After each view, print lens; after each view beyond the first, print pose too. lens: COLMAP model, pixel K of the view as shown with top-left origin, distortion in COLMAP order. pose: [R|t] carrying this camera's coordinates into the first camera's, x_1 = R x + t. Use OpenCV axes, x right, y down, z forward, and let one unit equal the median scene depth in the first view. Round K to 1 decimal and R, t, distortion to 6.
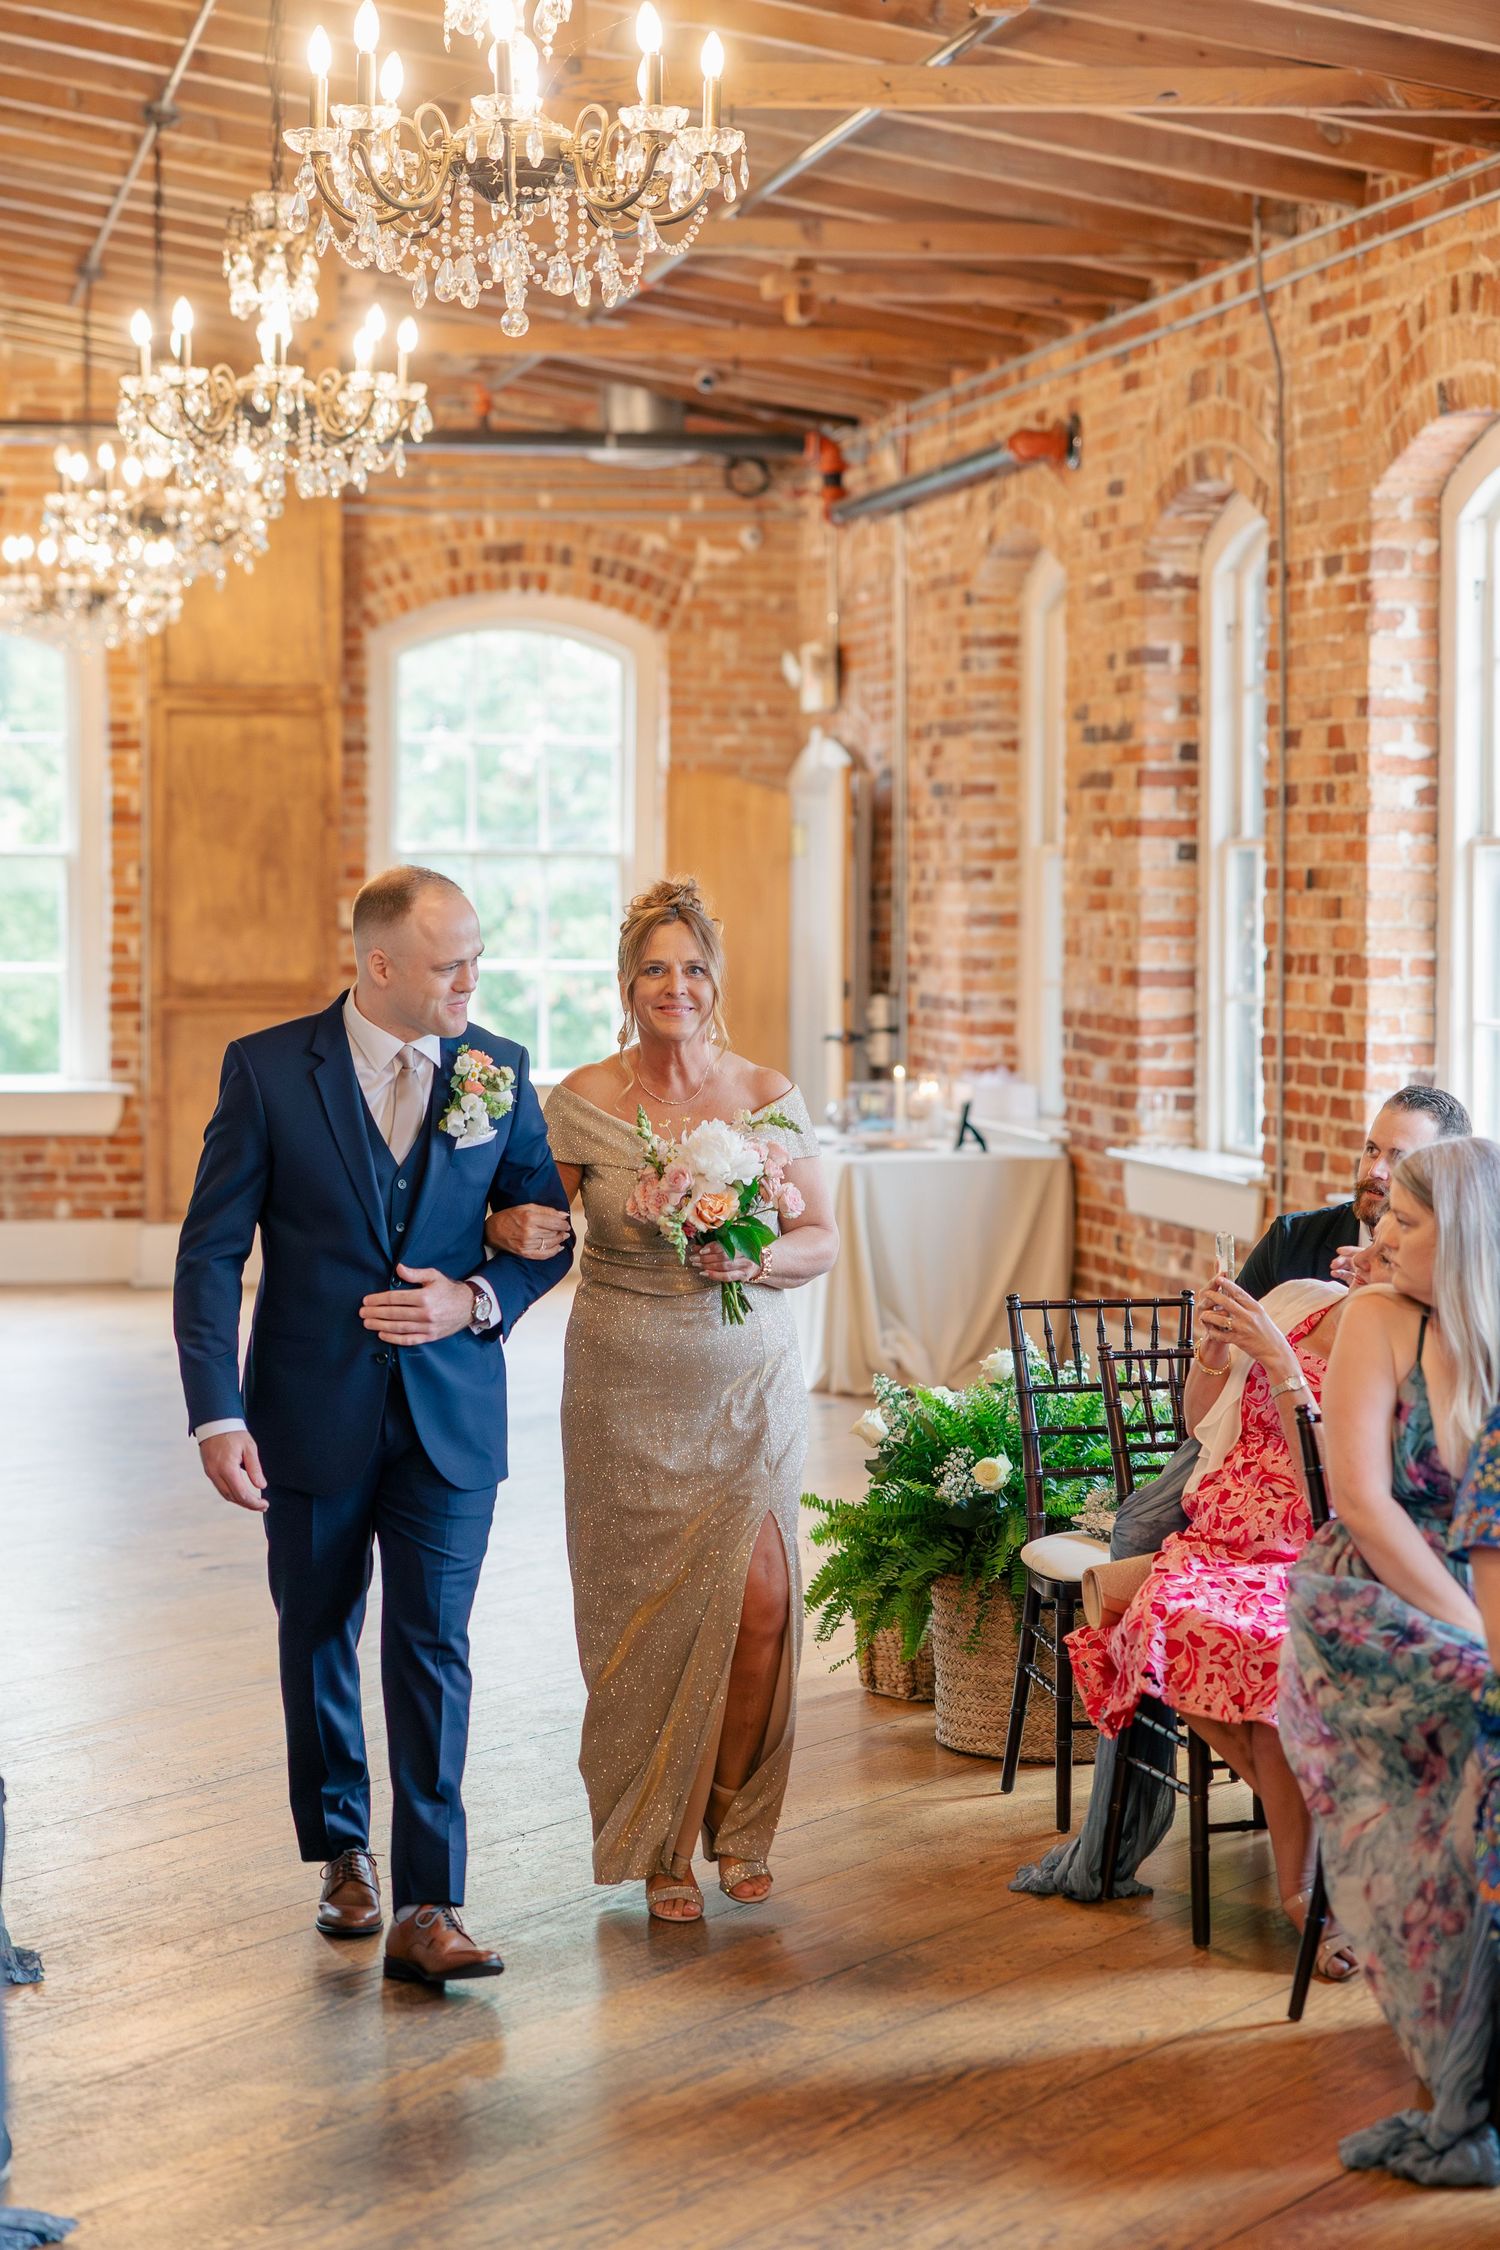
lens RADIAL K [[4312.8, 0, 751.8], [0, 4312.8, 1120.7], [0, 0, 1]] dist [0.004482, 0.000000]
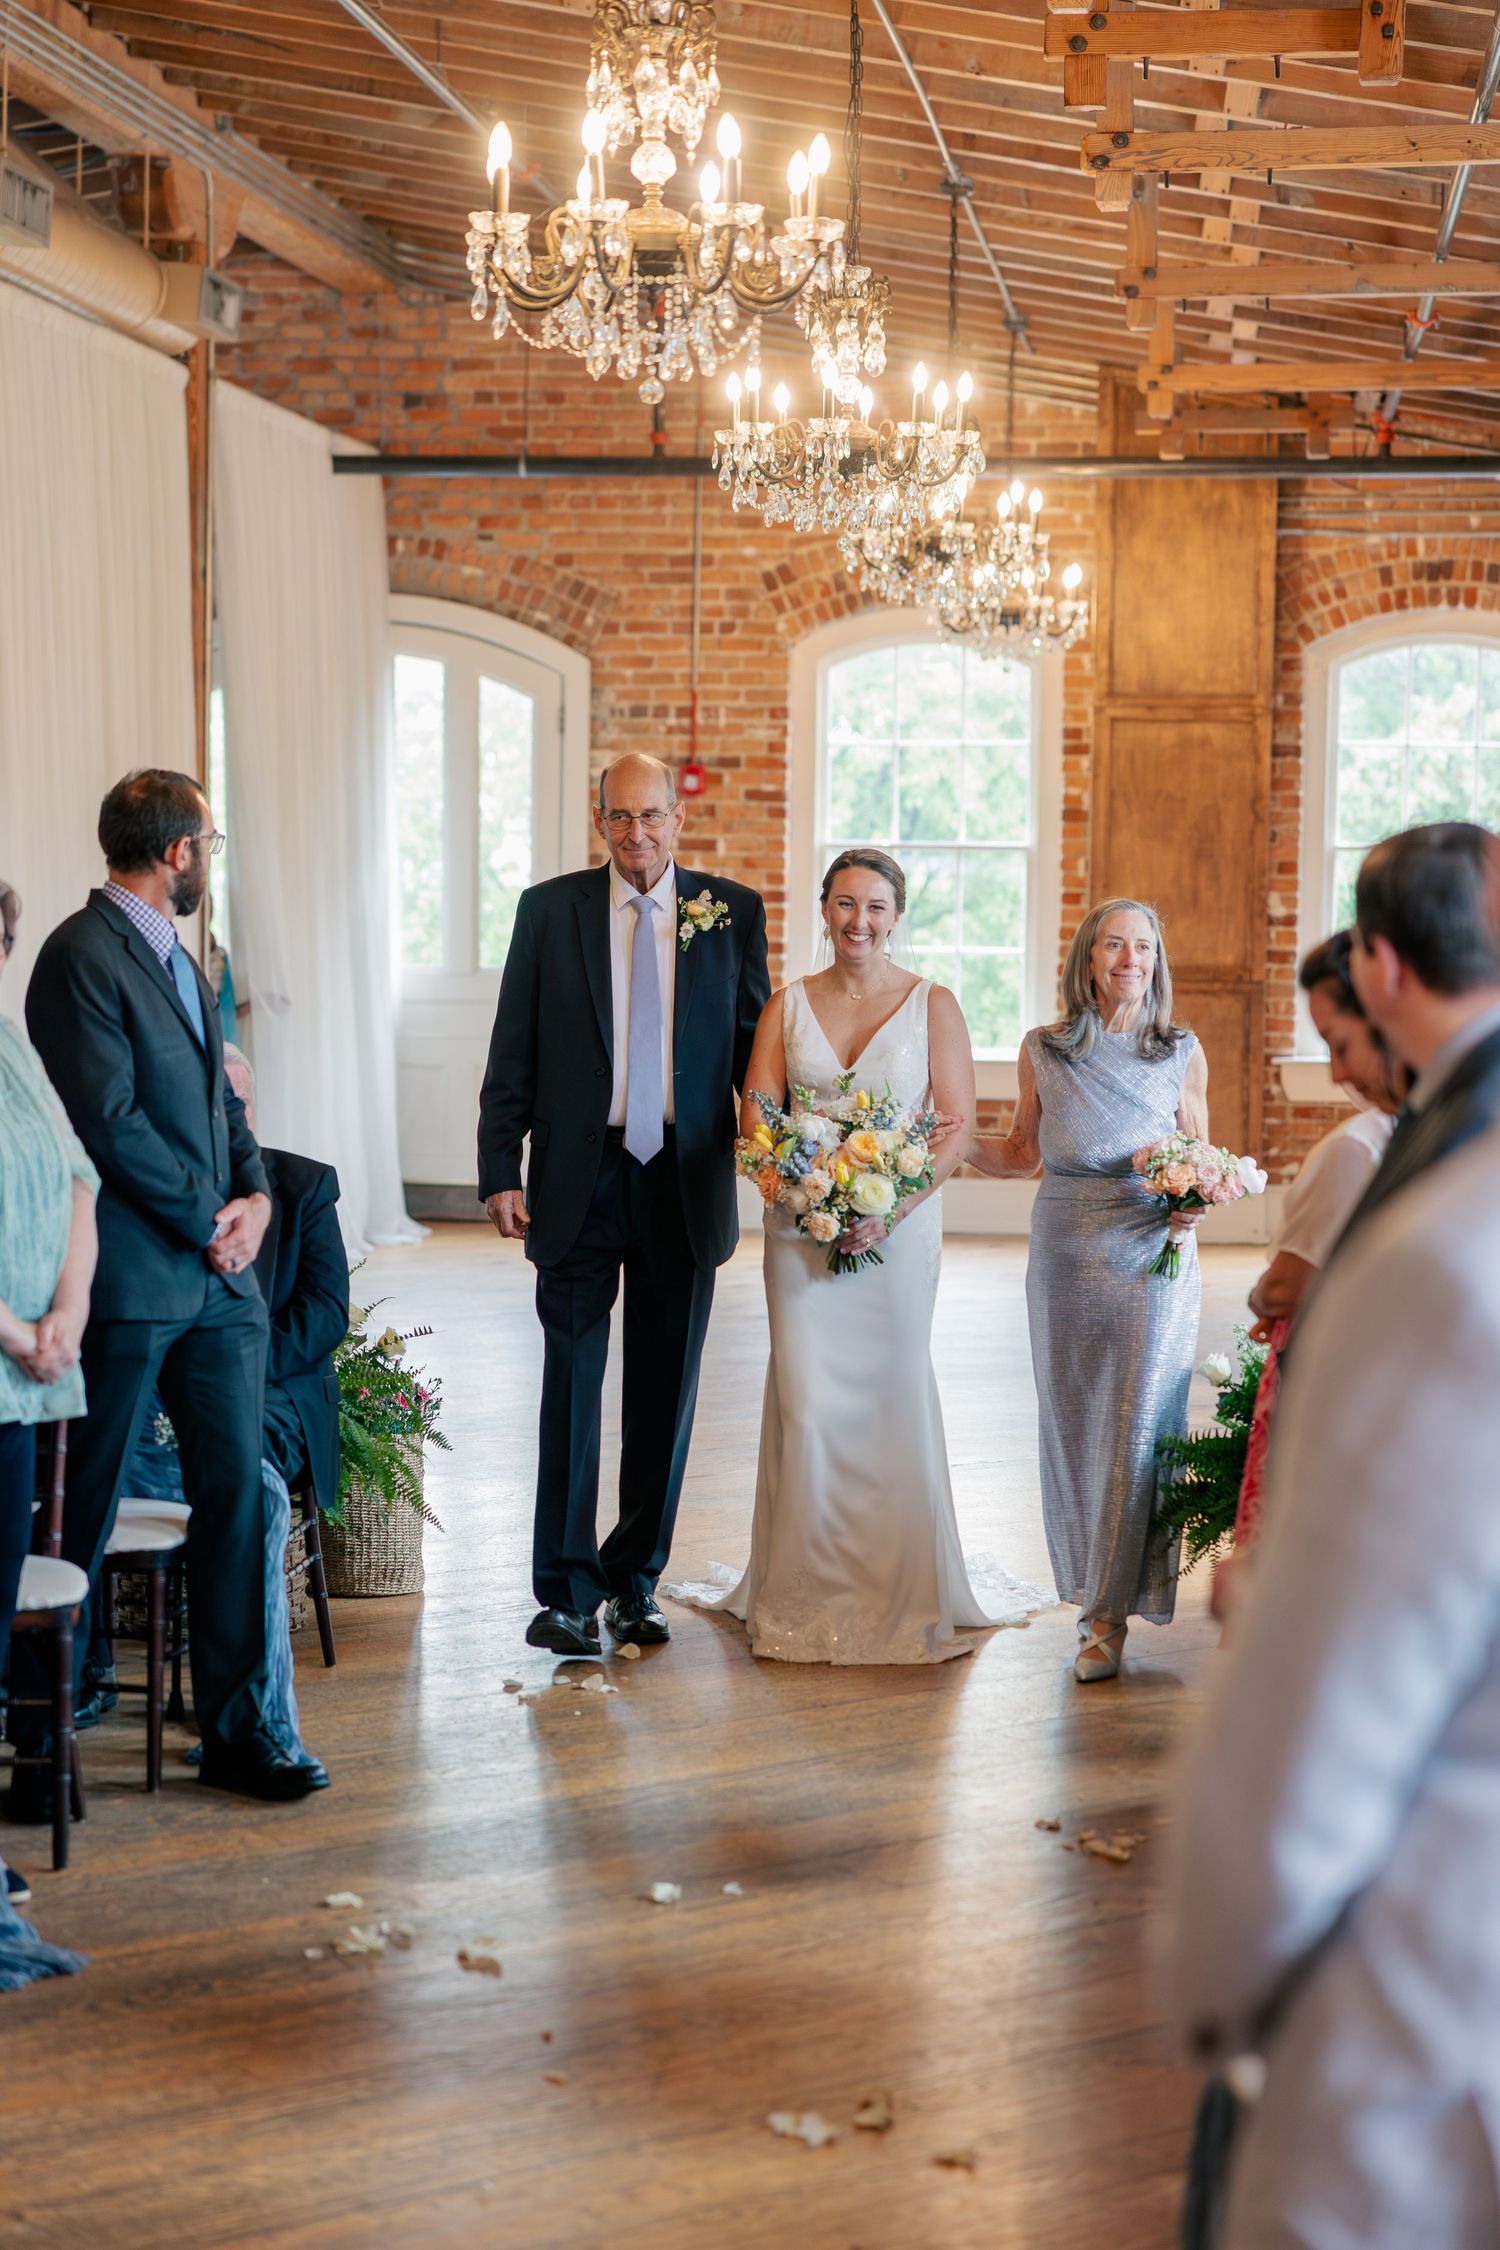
lens RADIAL K [[4312.8, 0, 757.1], [0, 4312.8, 1118.3], [0, 0, 1]] dist [0.004482, 0.000000]
pose [[0.963918, 0.023296, -0.265176, 0.069383], [-0.023832, 0.999715, 0.001195, 0.007408], [0.265129, 0.005168, 0.964199, -0.079665]]
